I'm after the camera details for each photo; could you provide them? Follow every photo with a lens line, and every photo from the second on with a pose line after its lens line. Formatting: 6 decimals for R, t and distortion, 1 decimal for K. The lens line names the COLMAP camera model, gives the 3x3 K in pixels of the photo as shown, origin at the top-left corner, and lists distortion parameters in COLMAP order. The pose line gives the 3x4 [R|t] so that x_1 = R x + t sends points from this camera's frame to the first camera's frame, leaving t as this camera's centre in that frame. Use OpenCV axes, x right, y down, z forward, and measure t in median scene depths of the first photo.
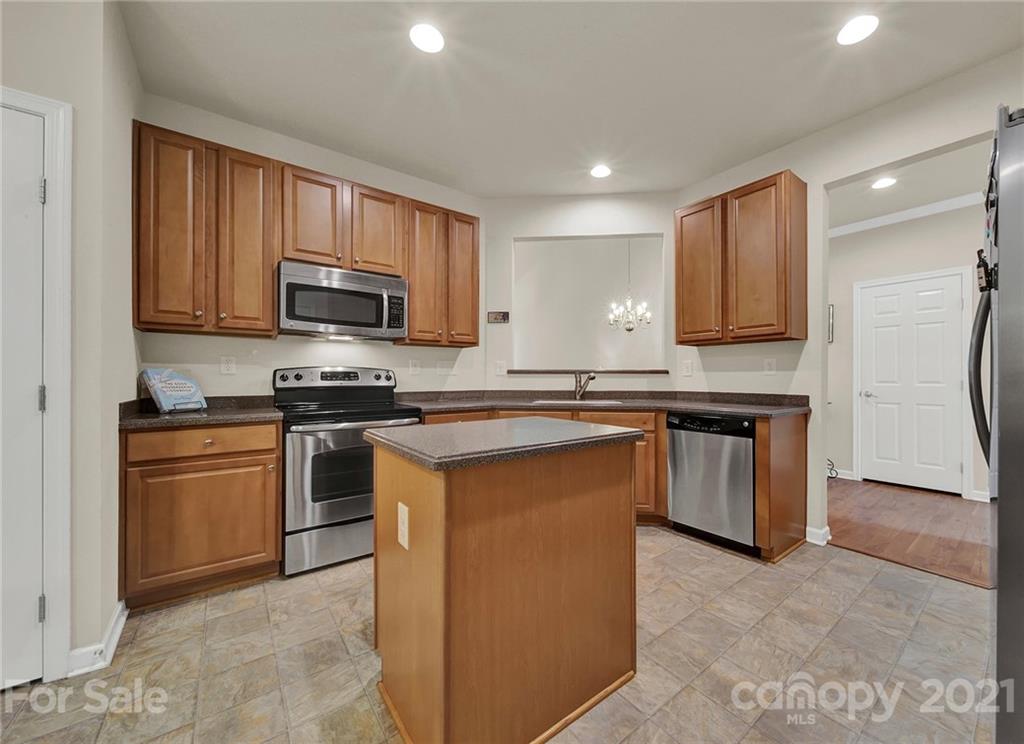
lens RADIAL K [[399.4, 0, 549.0], [0, 399.4, 376.8], [0, 0, 1]] dist [0.000025, -0.000021]
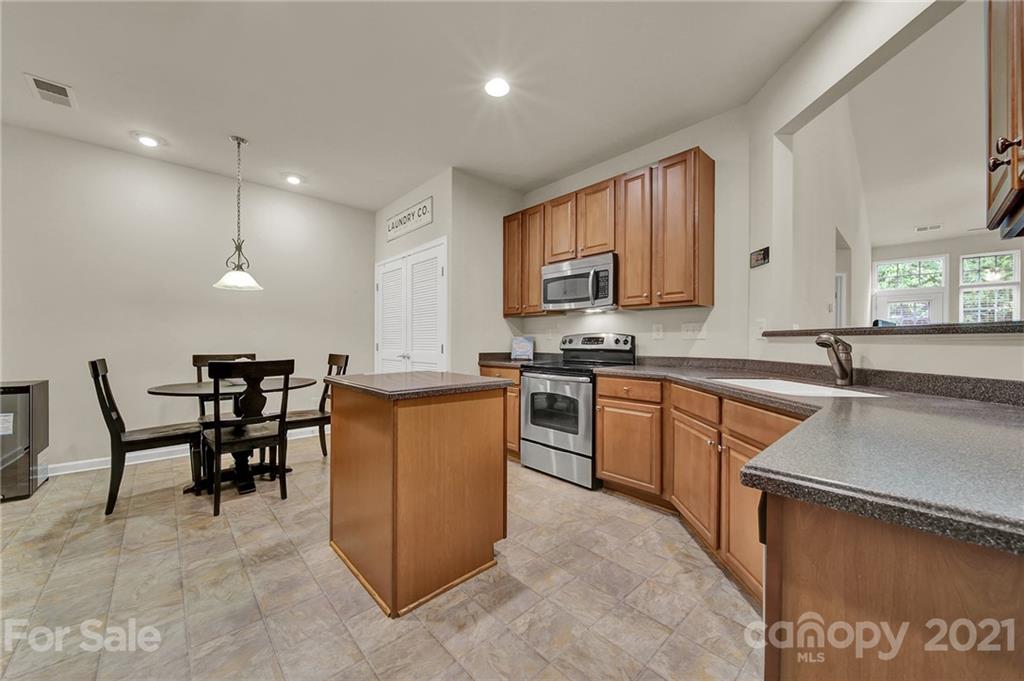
lens RADIAL K [[374.6, 0, 512.3], [0, 374.6, 341.7], [0, 0, 1]] dist [-0.002496, -0.000339]
pose [[0.066748, 0.003239, -0.997765, 0.651786], [0.001661, 0.999993, 0.003357, -0.002799], [0.997768, -0.001881, 0.066742, 0.661009]]
